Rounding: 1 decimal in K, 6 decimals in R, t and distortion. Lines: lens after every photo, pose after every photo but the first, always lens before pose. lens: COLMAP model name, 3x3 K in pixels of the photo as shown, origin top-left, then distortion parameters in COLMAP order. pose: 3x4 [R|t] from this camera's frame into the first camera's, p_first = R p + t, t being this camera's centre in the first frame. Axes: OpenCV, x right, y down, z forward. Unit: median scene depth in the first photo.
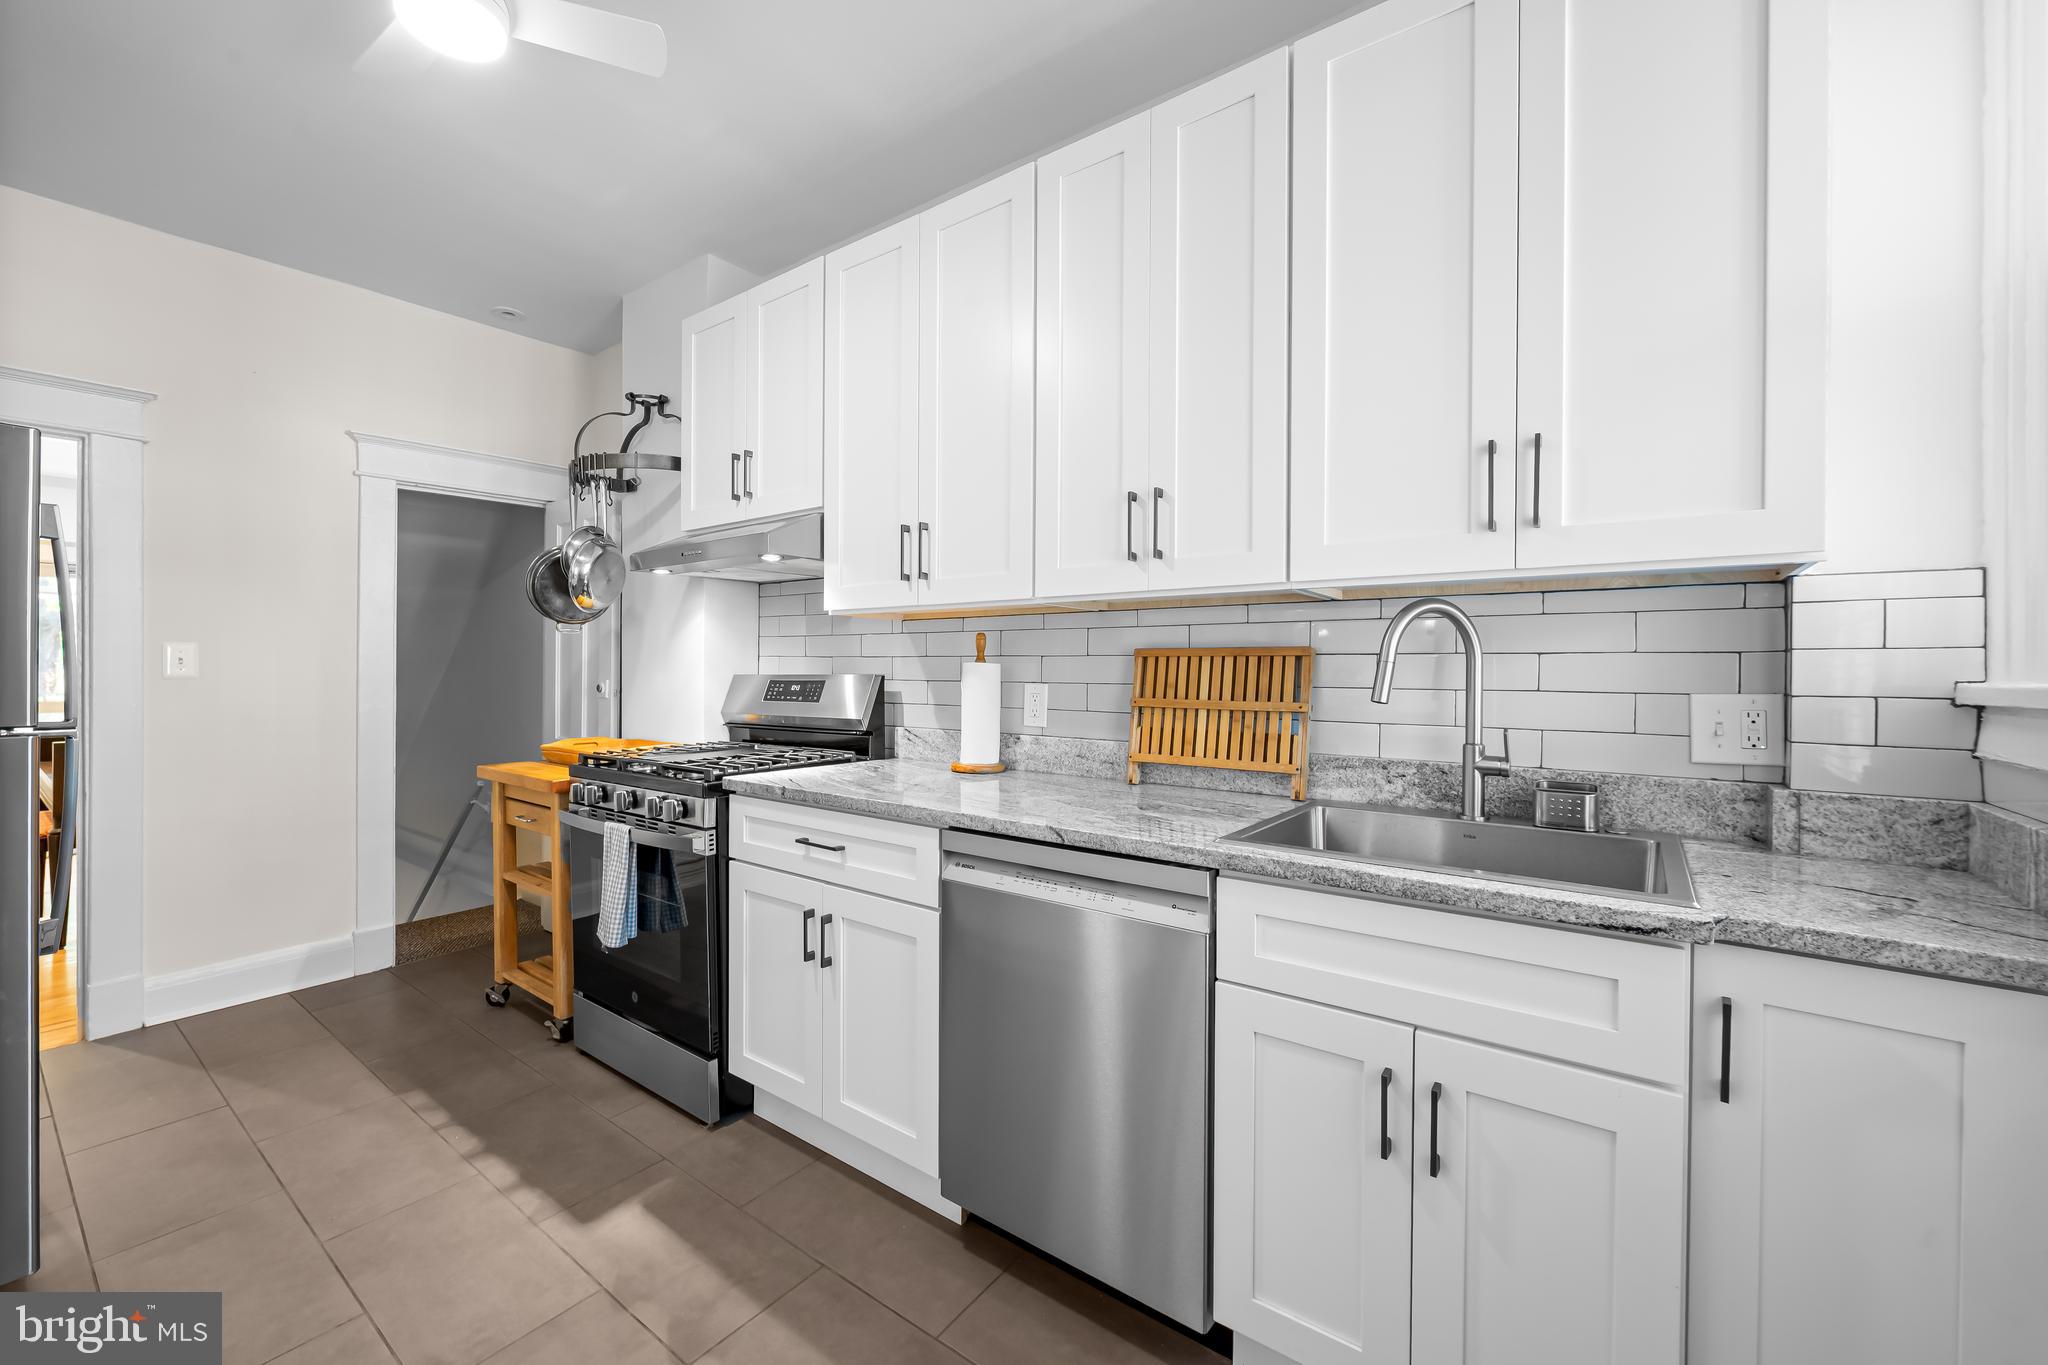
lens RADIAL K [[820.3, 0, 1031.0], [0, 820.3, 671.7], [0, 0, 1]] dist [-0.002314, -0.000400]
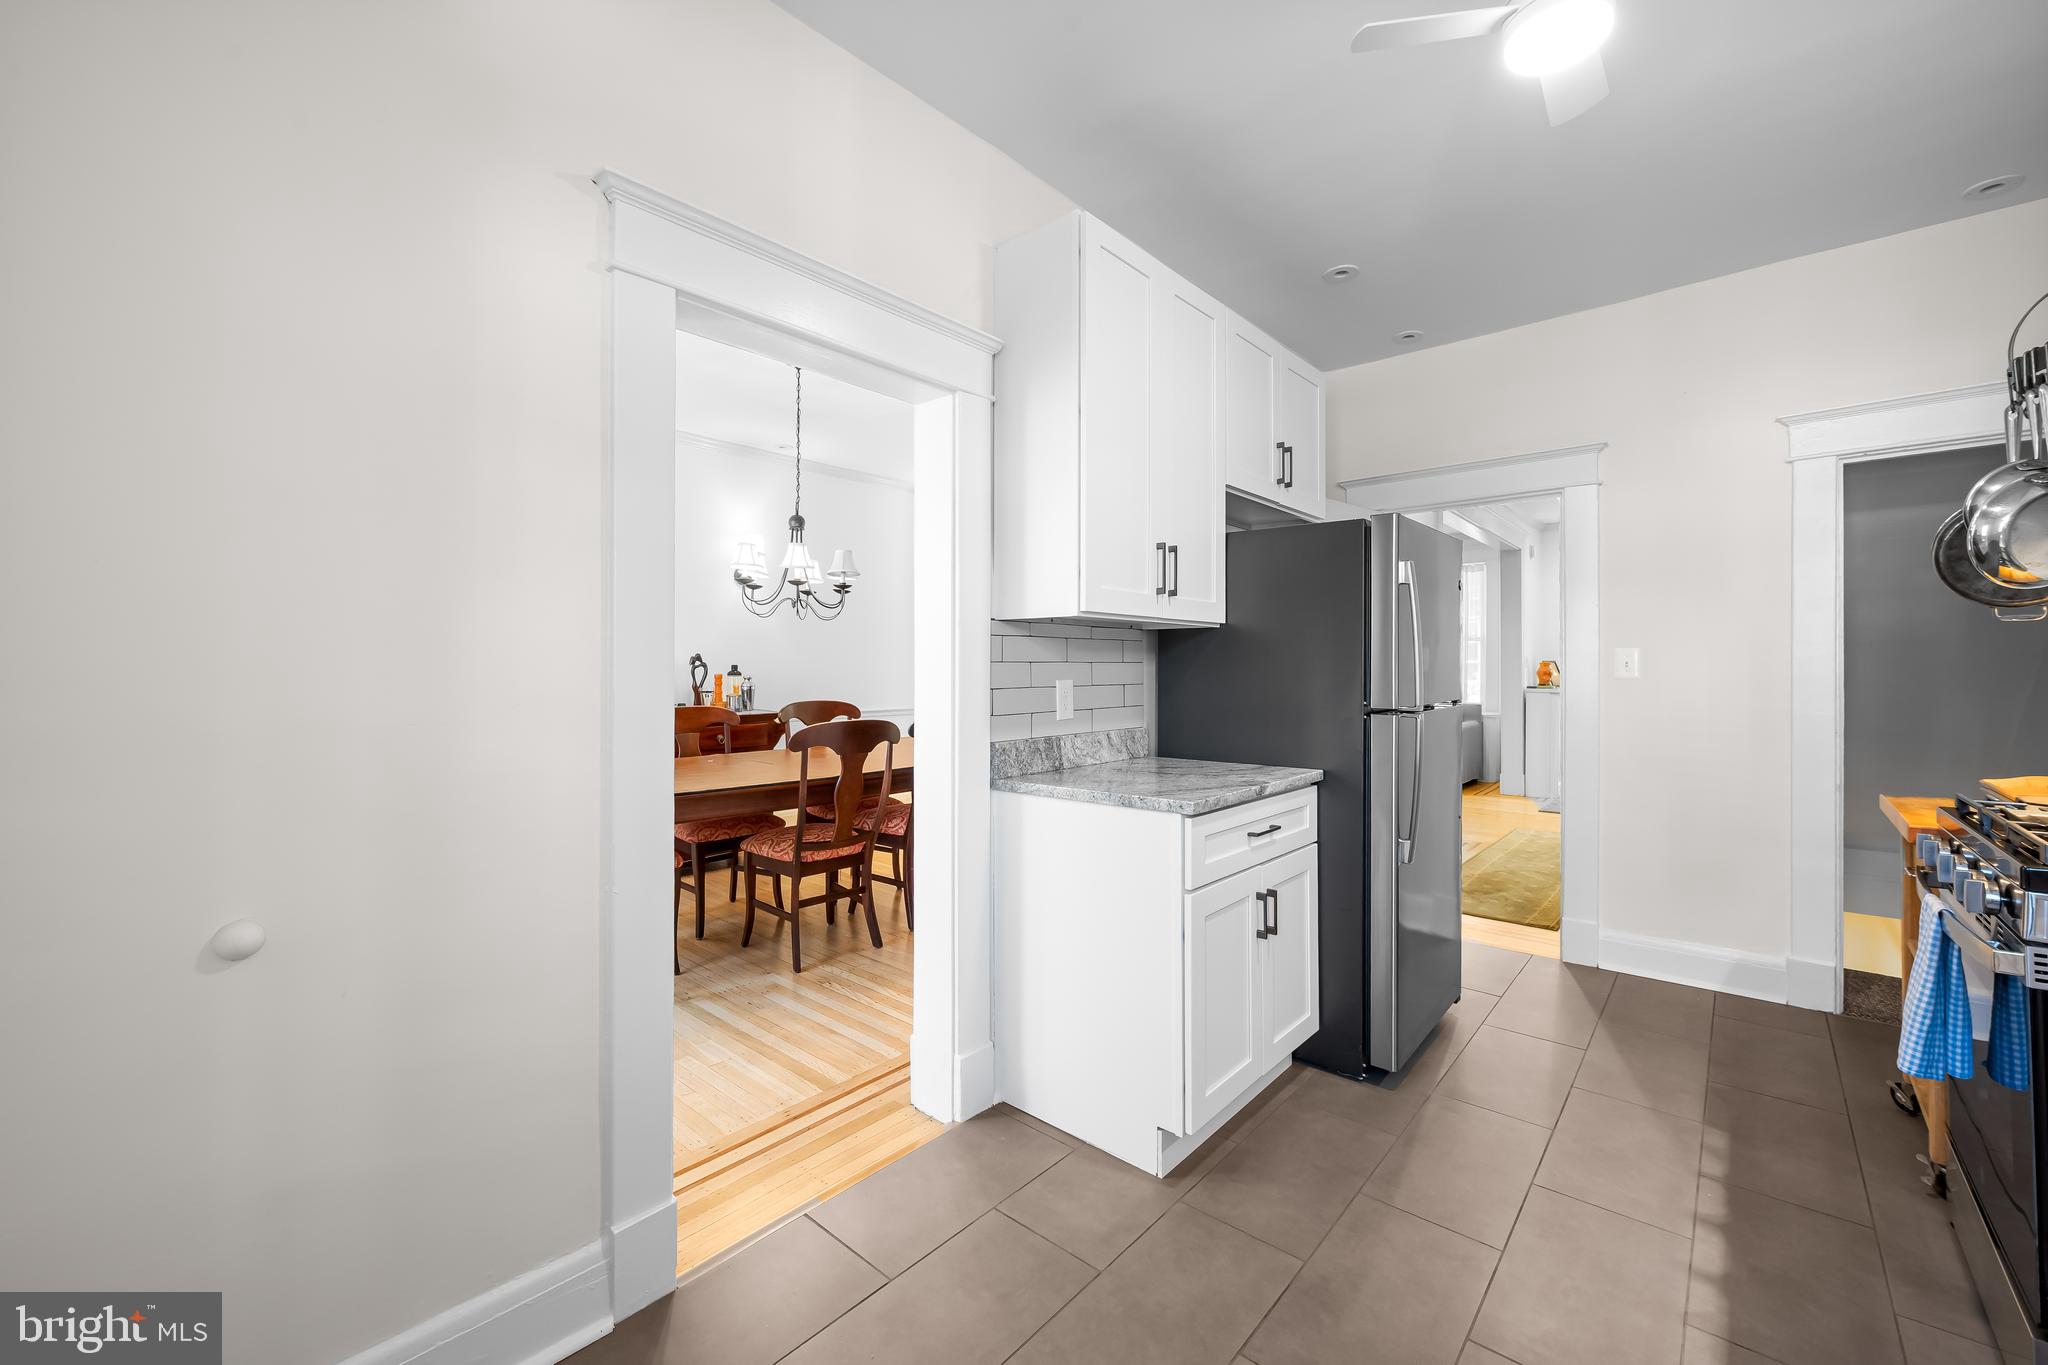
lens RADIAL K [[820.3, 0, 1019.0], [0, 820.3, 667.7], [0, 0, 1]] dist [-0.002314, -0.000400]
pose [[-0.084683, -0.003742, -0.996401, 0.196473], [-0.006940, 0.999971, -0.003165, 0.000714], [0.996384, 0.006647, -0.084707, 0.248015]]
